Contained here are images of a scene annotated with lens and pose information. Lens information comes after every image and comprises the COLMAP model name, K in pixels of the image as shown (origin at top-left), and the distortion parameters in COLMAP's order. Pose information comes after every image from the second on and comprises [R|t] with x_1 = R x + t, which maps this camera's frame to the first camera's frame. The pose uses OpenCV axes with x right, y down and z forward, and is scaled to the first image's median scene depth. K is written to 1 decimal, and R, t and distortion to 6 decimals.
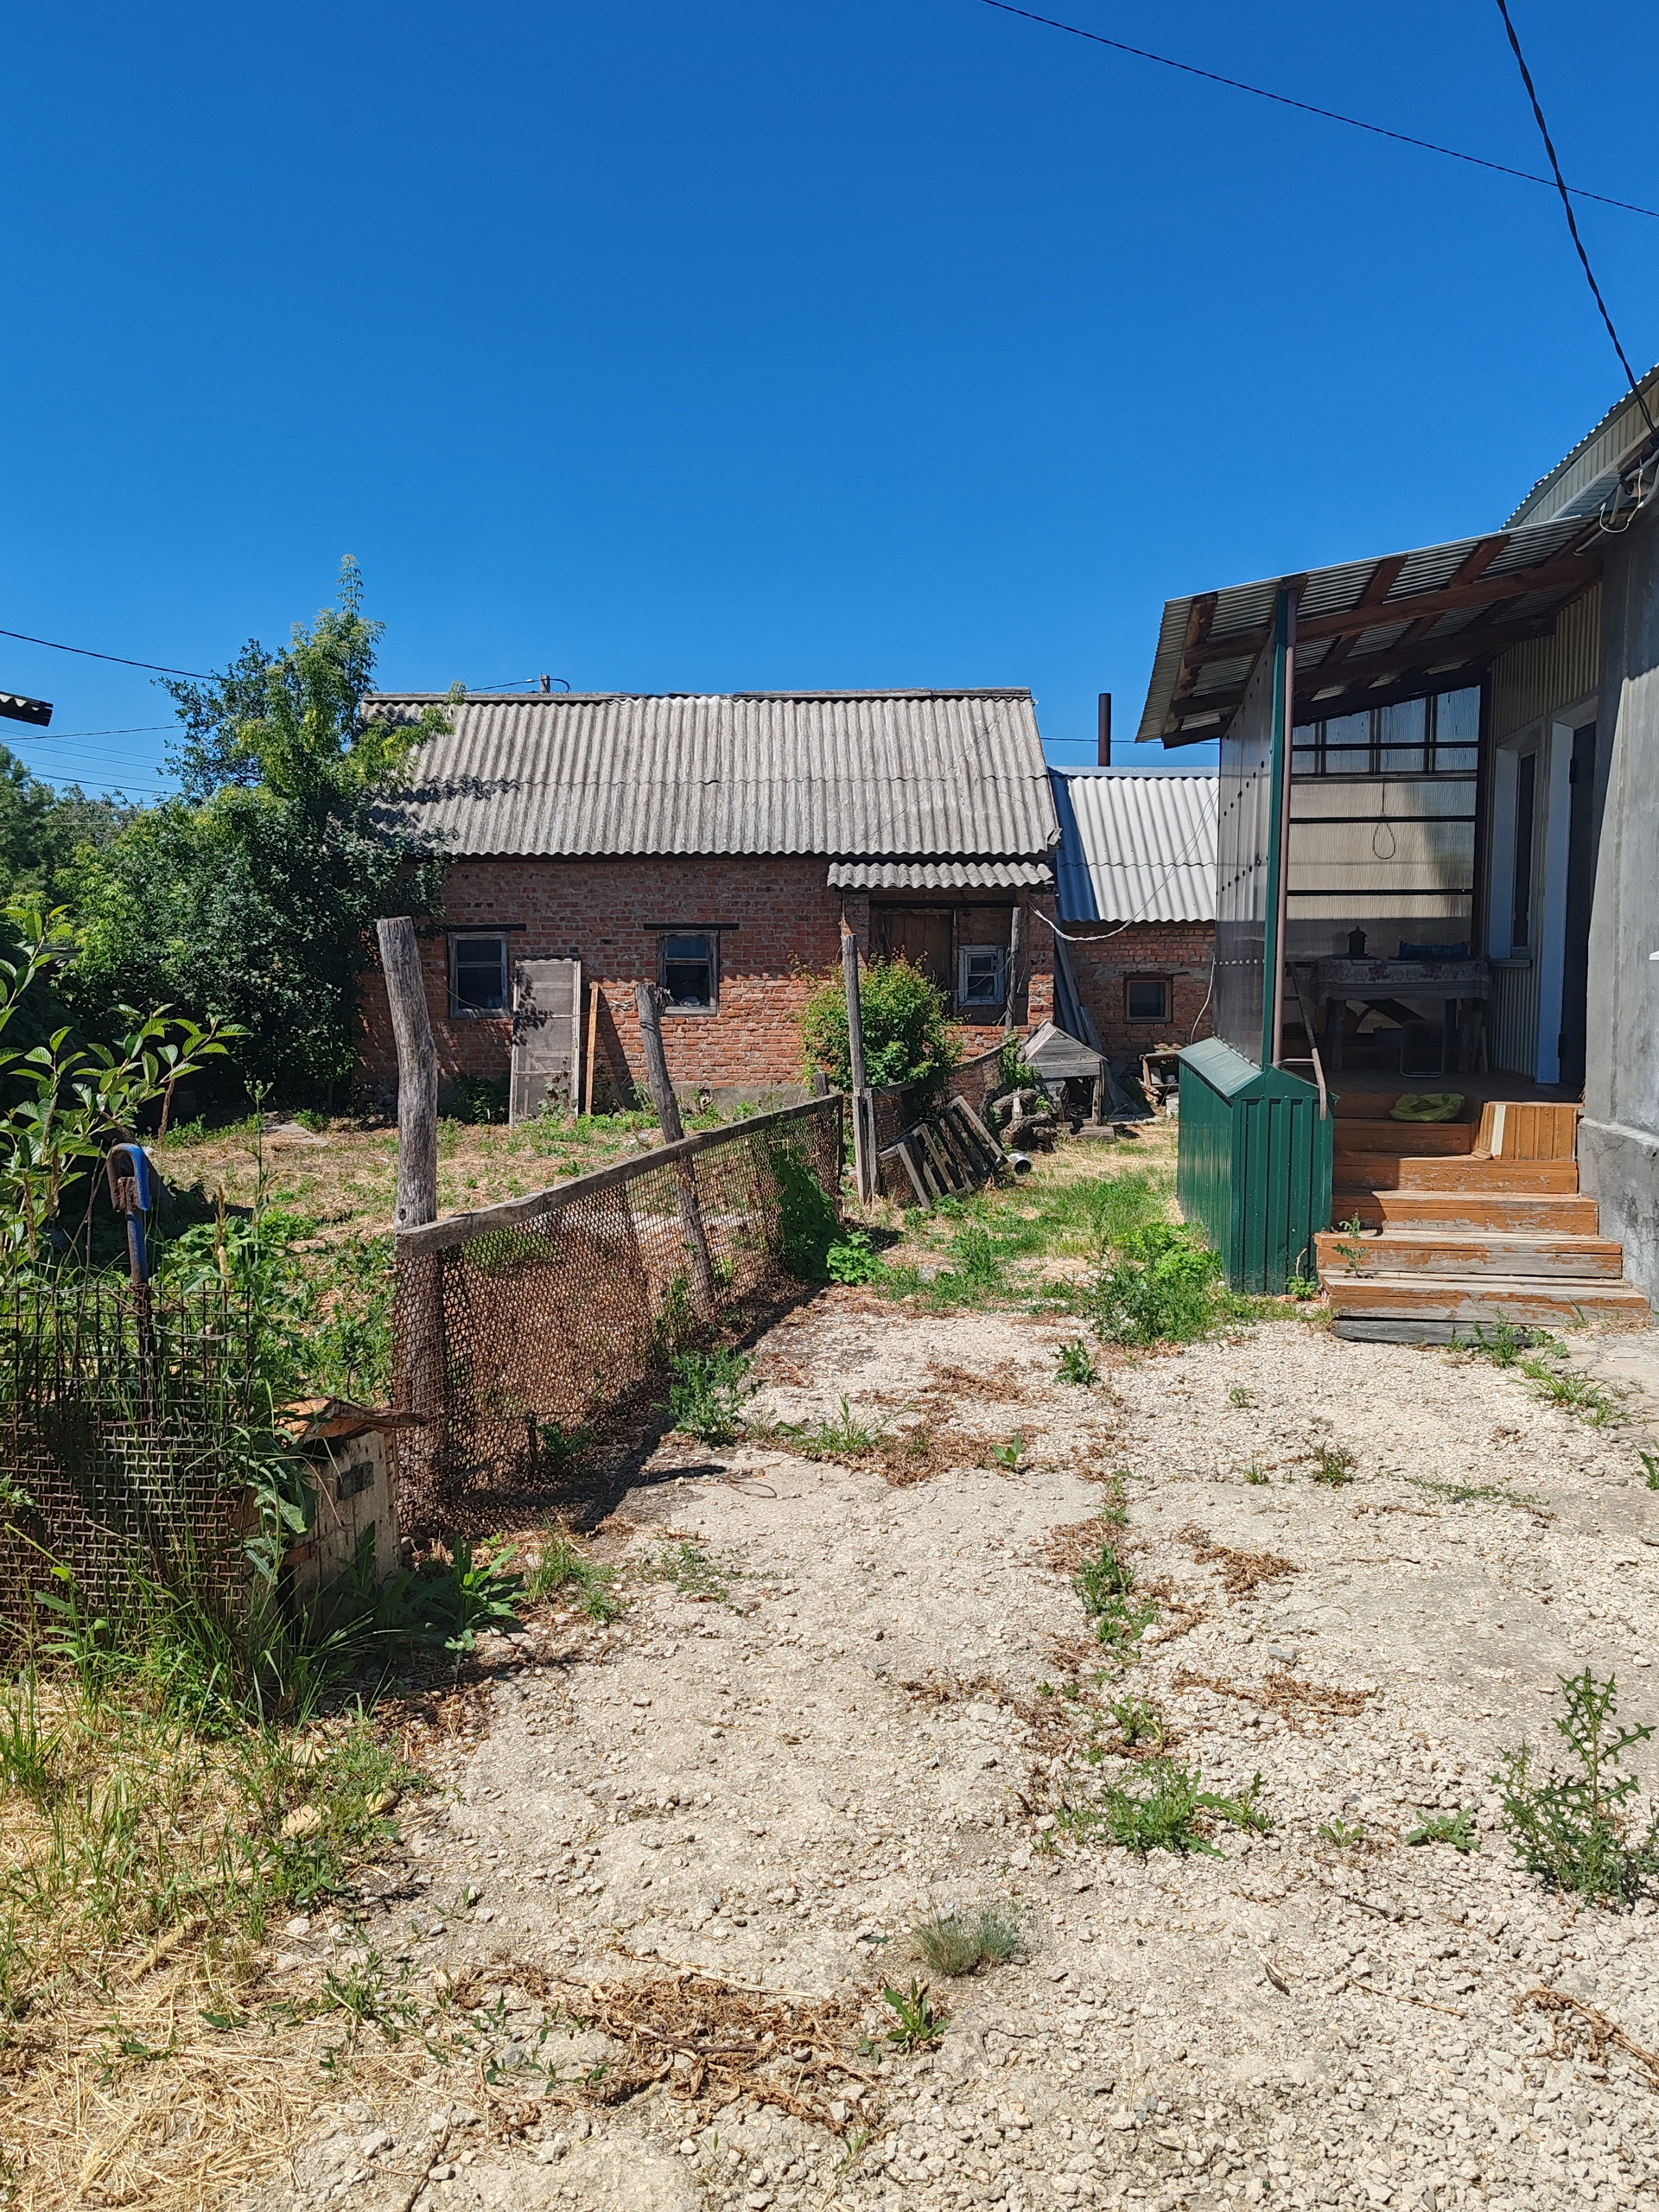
lens RADIAL K [[1746.8, 0, 829.9], [0, 1746.8, 1112.7], [0, 0, 1]] dist [0.024142, -0.003417]
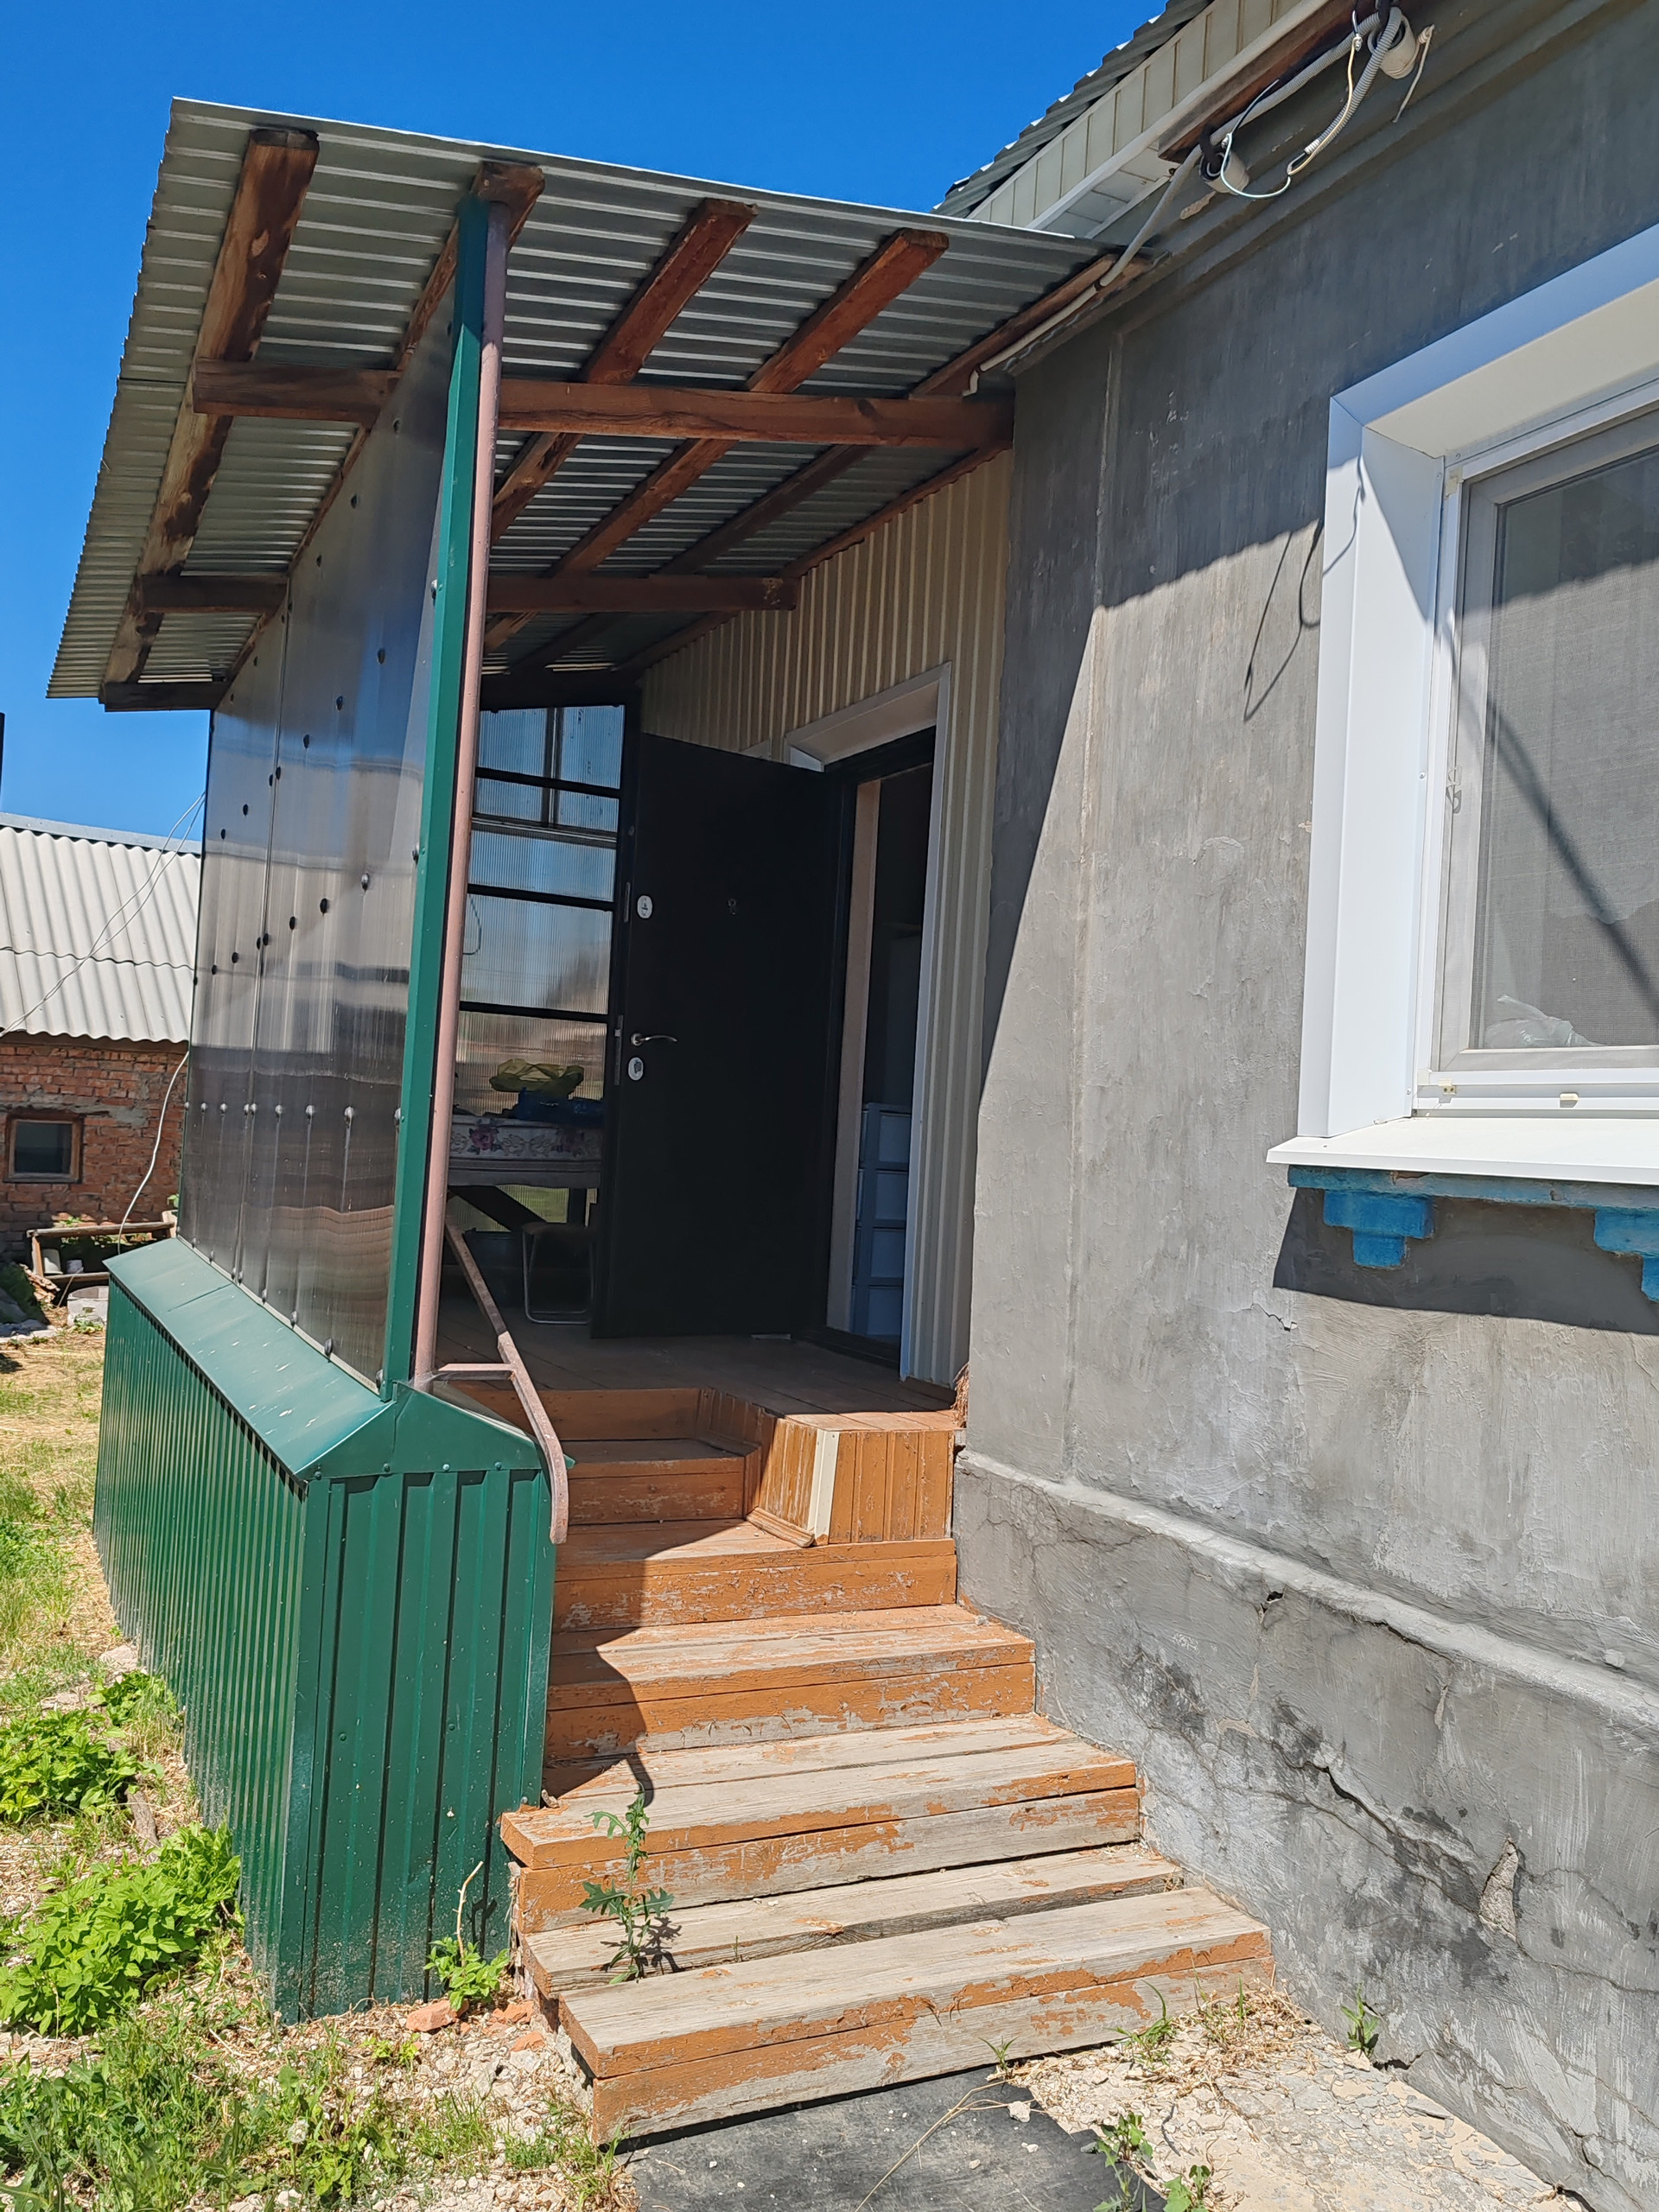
lens RADIAL K [[1746.8, 0, 842.2], [0, 1746.8, 1114.4], [0, 0, 1]] dist [0.024142, -0.003417]
pose [[0.818512, 0.055268, 0.571825, 0.073020], [-0.008483, 0.996416, -0.084162, -0.037584], [-0.574427, 0.064037, 0.816047, 0.430926]]
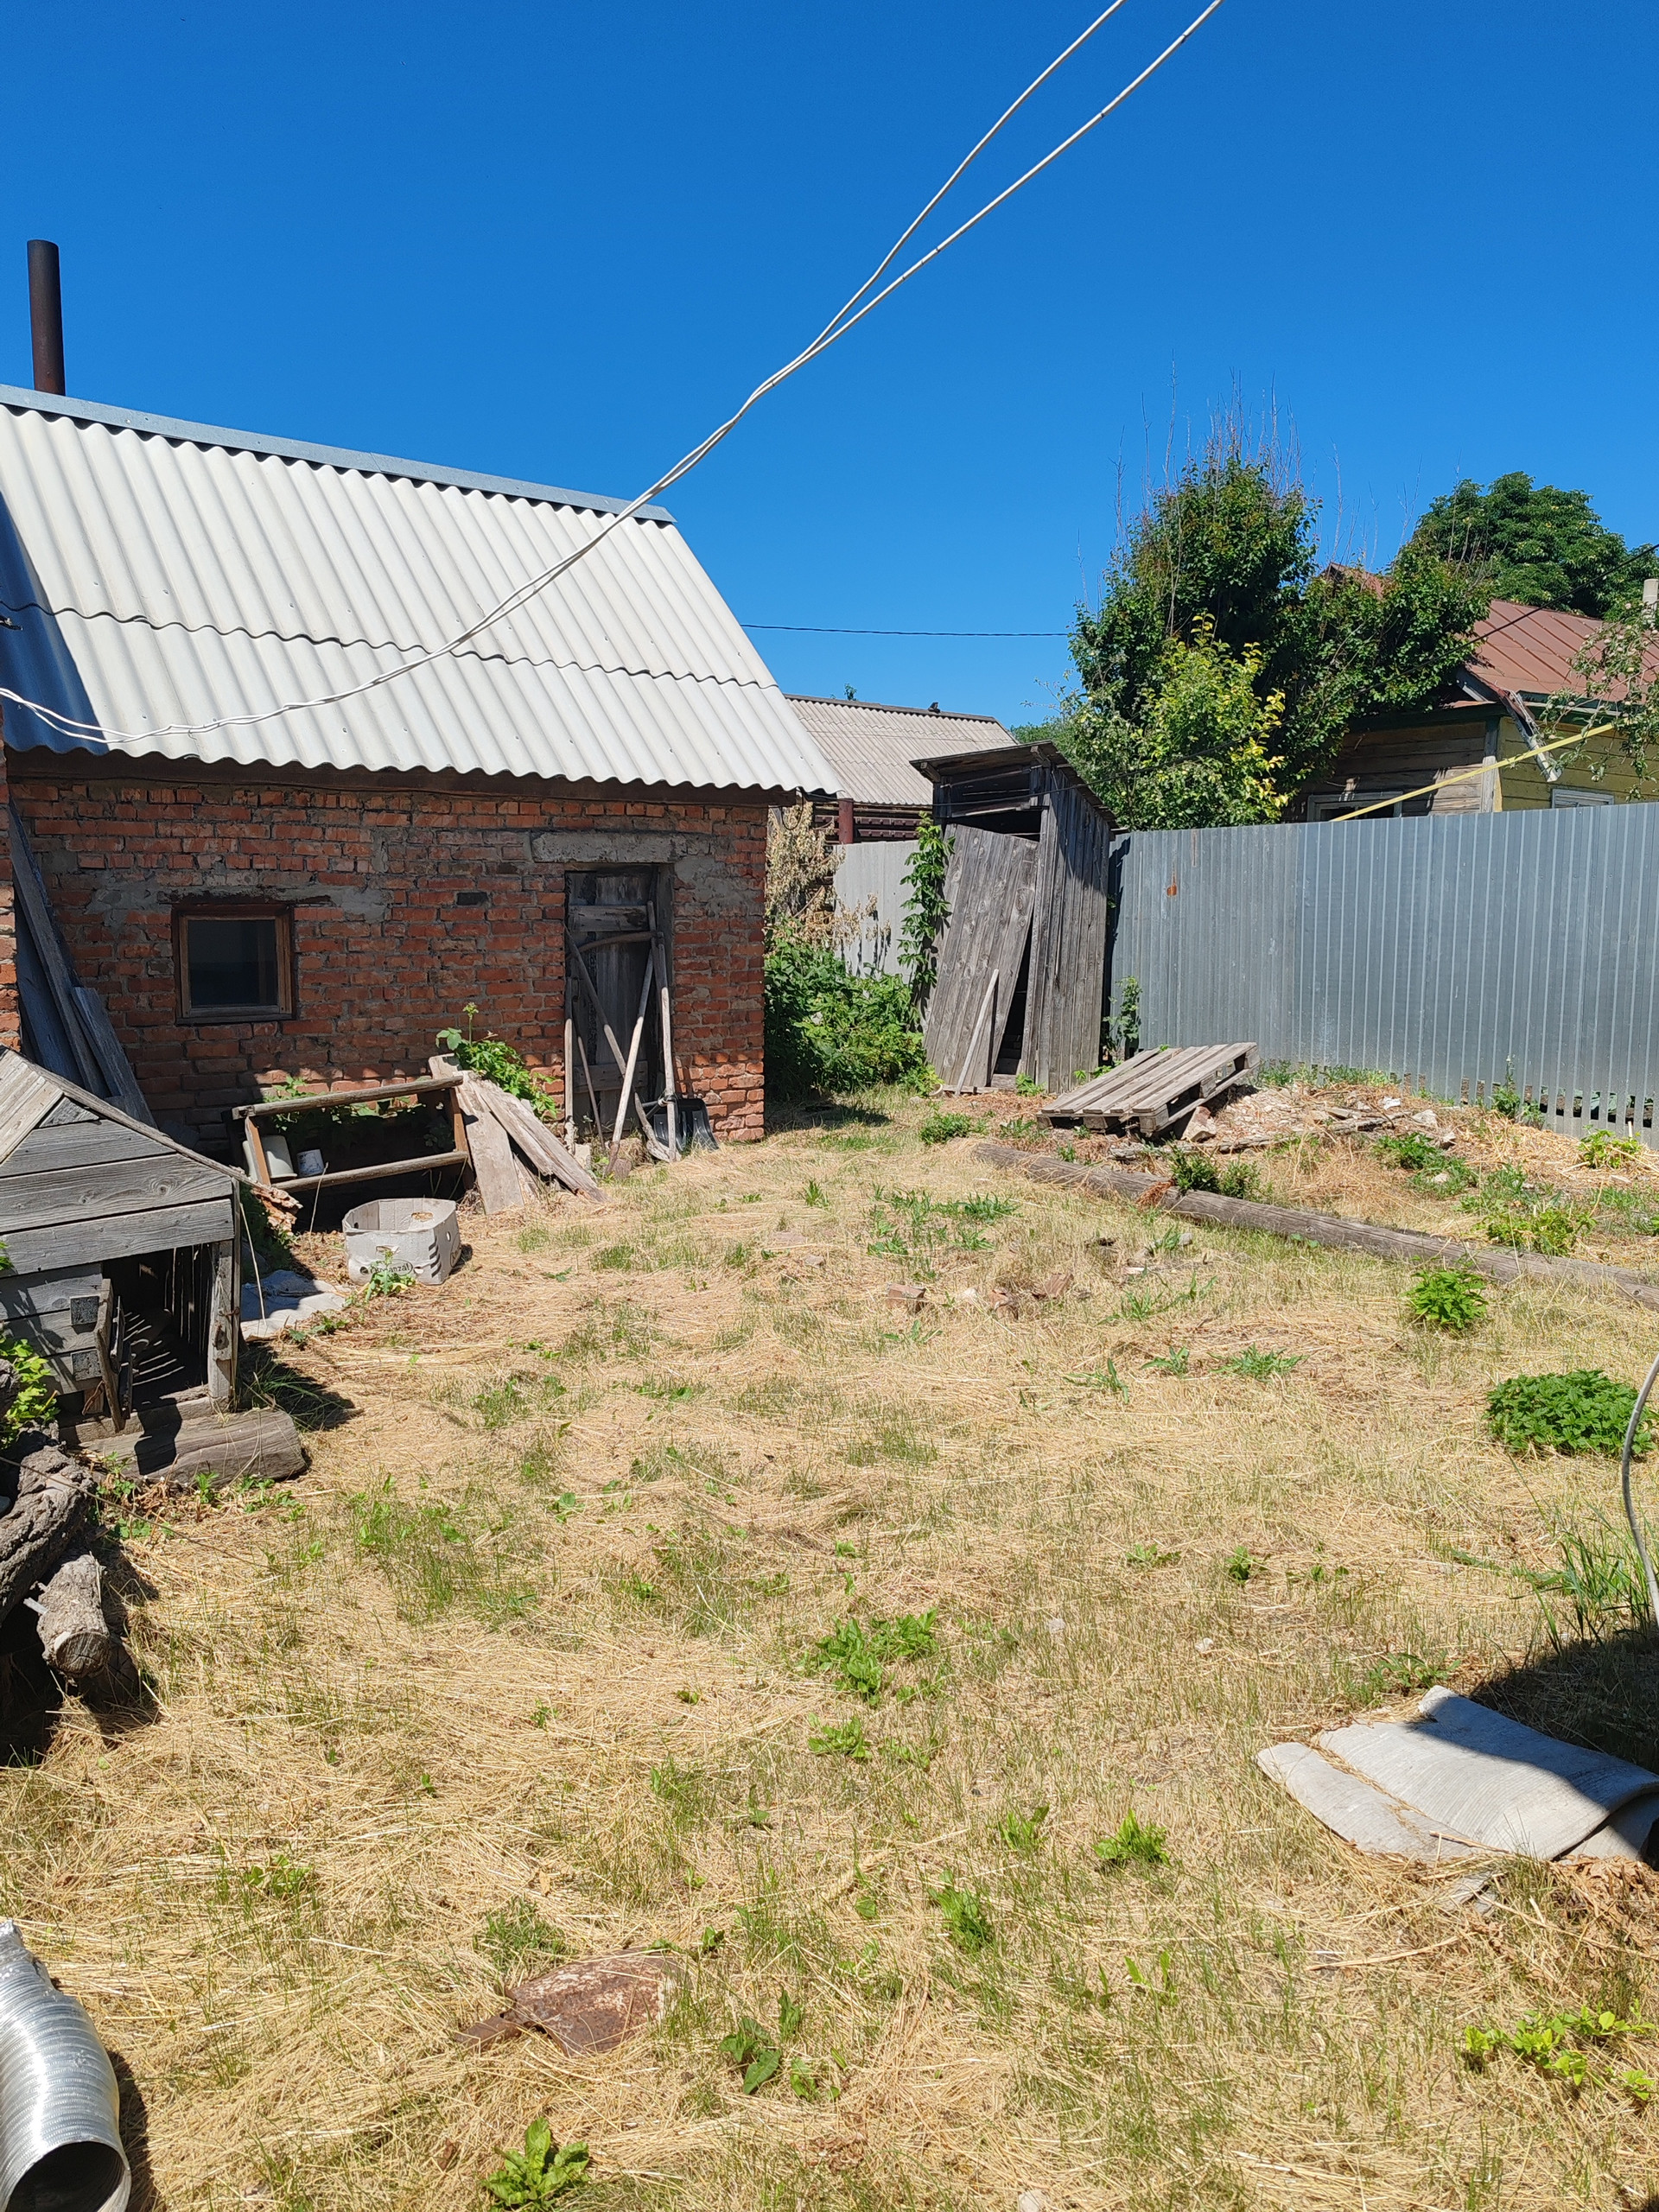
lens RADIAL K [[1746.8, 0, 816.7], [0, 1746.8, 1106.4], [0, 0, 1]] dist [0.024142, -0.003417]
pose [[0.816383, -0.057581, 0.574633, 0.095078], [0.040451, 0.998275, 0.042563, -0.071987], [-0.576092, -0.011503, 0.817304, 0.982320]]
